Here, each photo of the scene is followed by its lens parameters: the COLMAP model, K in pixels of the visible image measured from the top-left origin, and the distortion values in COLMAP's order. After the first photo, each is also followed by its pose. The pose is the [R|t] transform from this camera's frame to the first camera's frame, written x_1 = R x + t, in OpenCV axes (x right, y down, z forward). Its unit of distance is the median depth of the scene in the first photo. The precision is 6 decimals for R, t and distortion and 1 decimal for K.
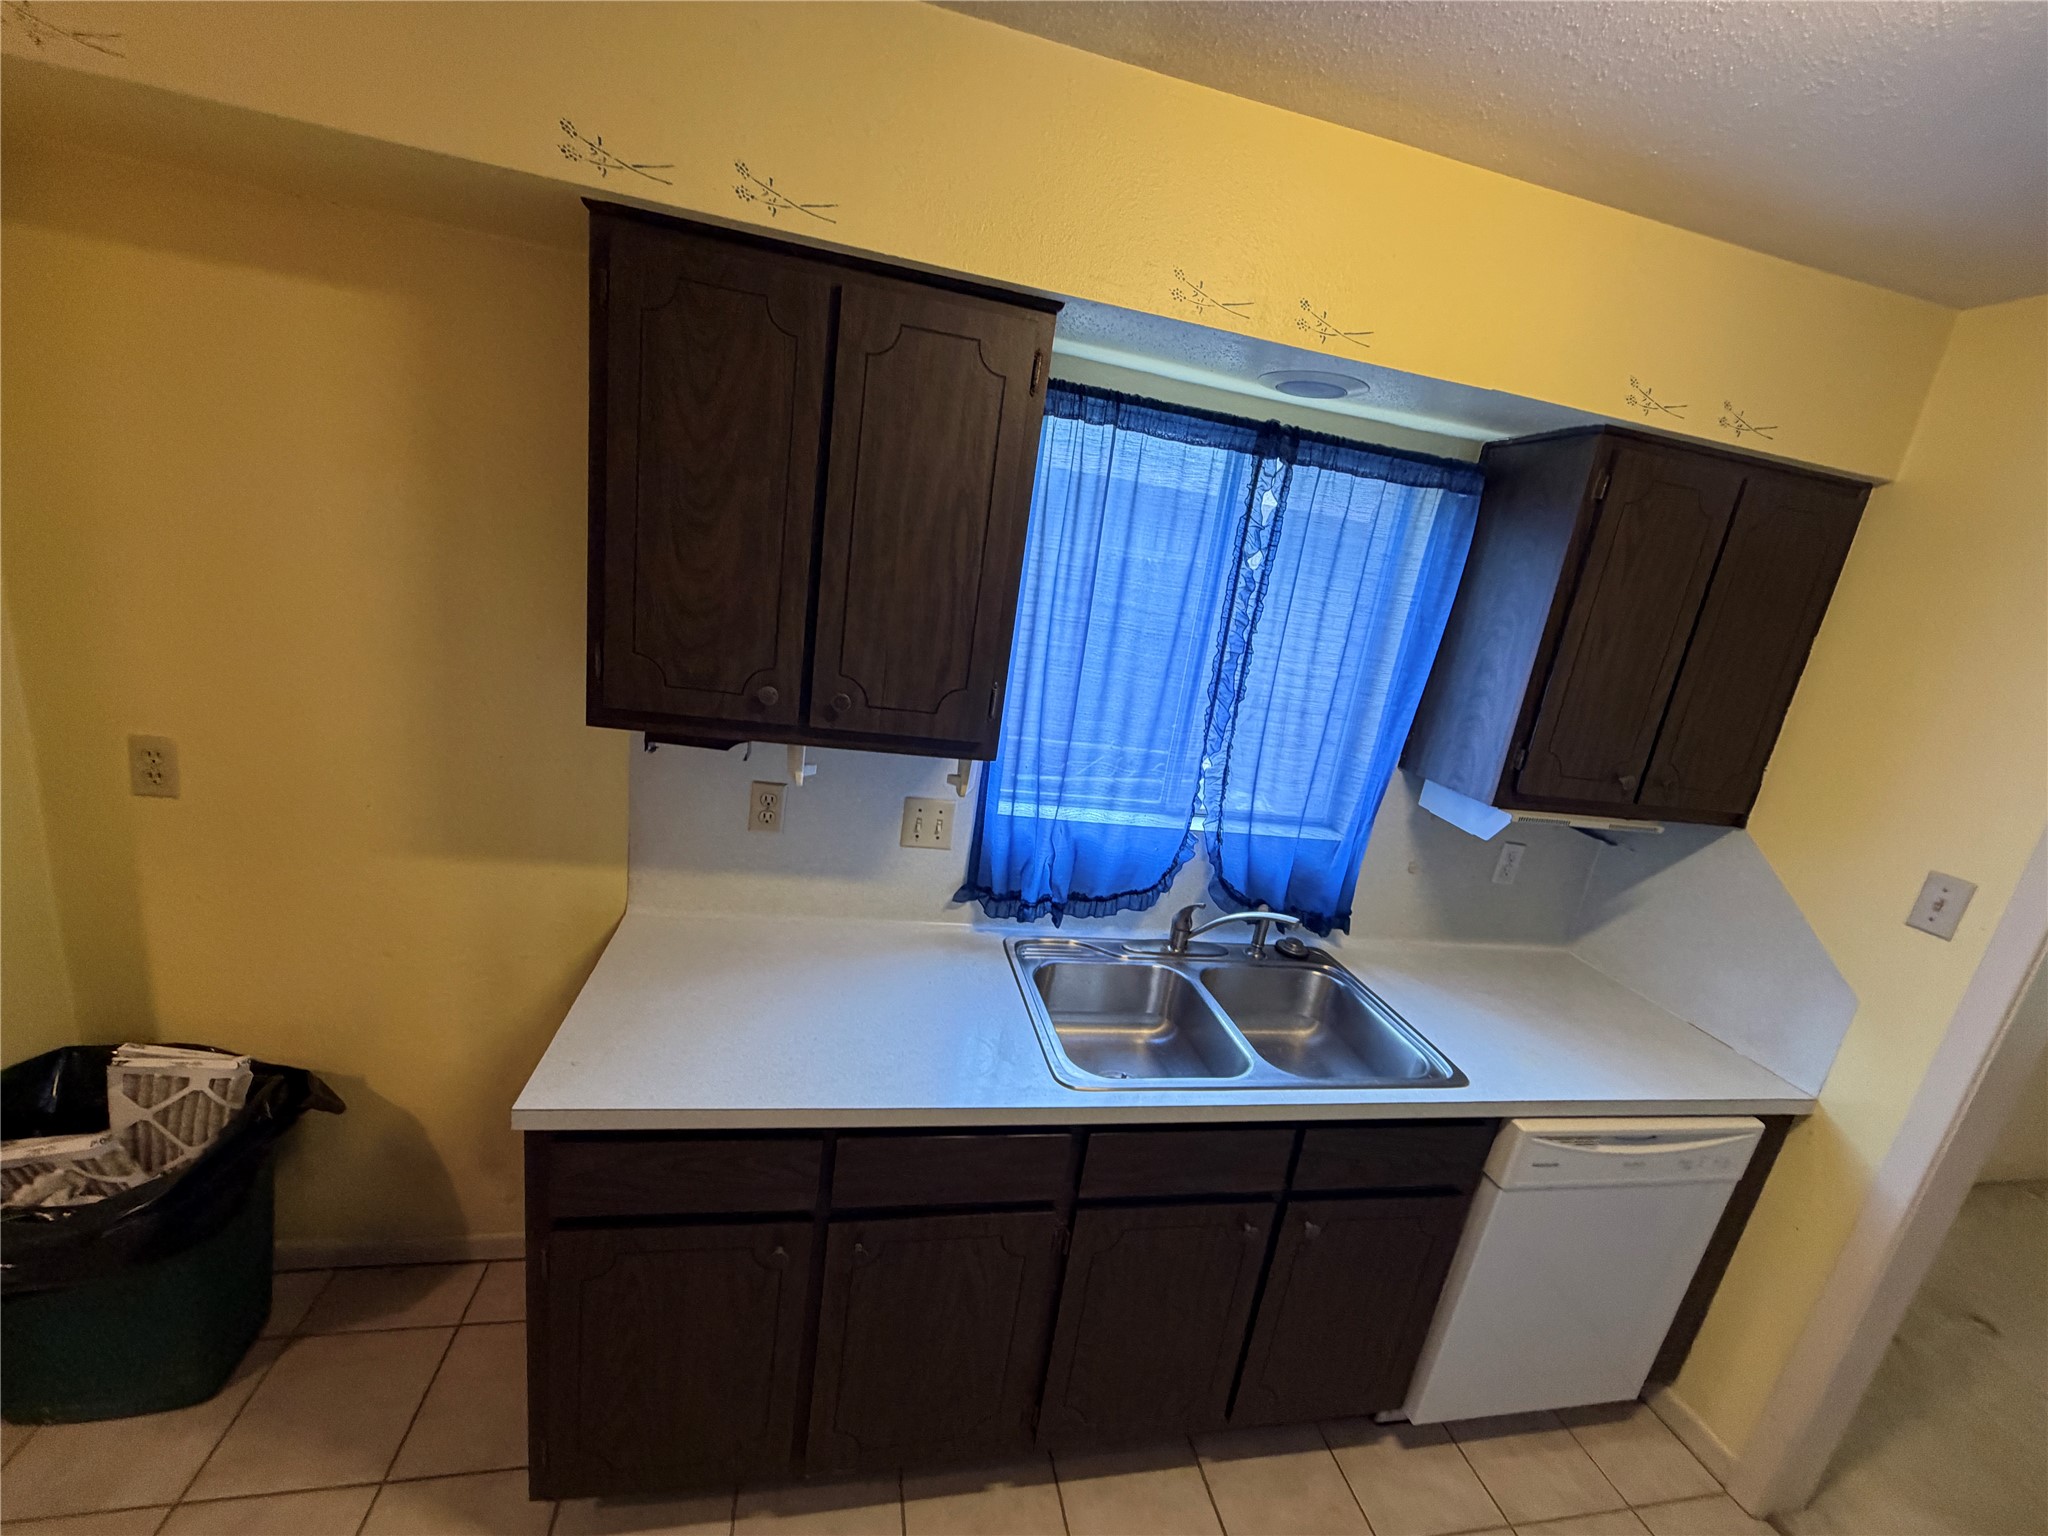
lens RADIAL K [[821.2, 0, 1022.1], [0, 821.2, 771.4], [0, 0, 1]] dist [0.000820, 0.000194]
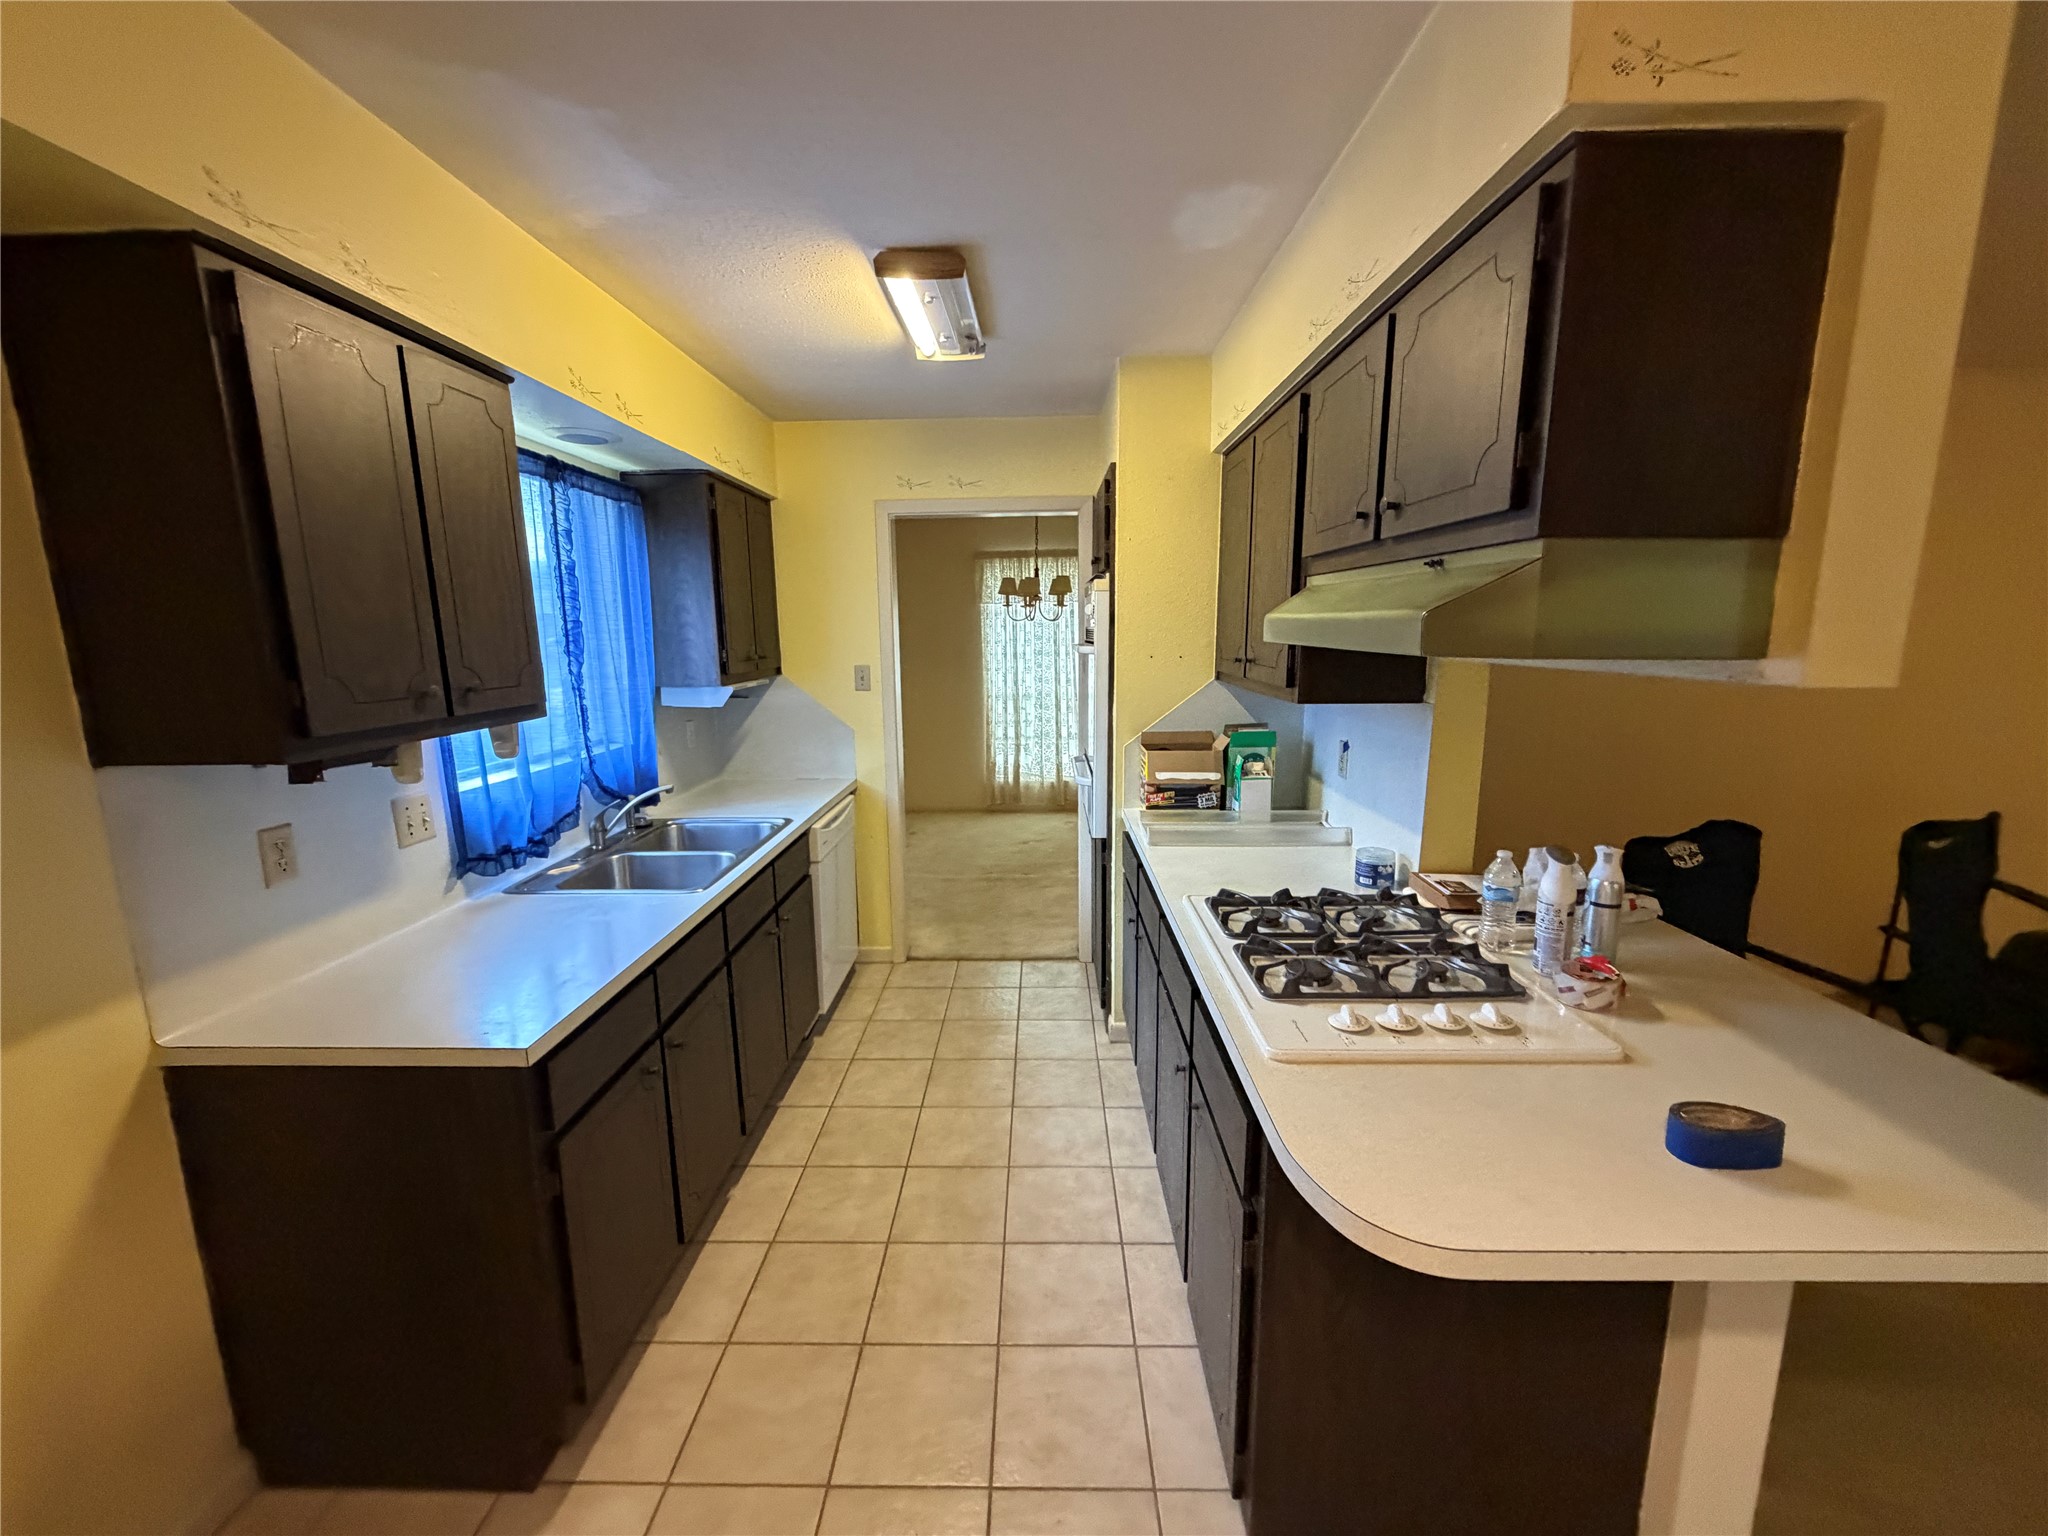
lens RADIAL K [[821.2, 0, 1027.4], [0, 821.2, 770.9], [0, 0, 1]] dist [0.000820, 0.000194]
pose [[0.206731, -0.307857, 0.928701, -0.947526], [0.286536, 0.926638, 0.243390, -0.027314], [-0.935500, 0.215790, 0.279777, -0.053045]]
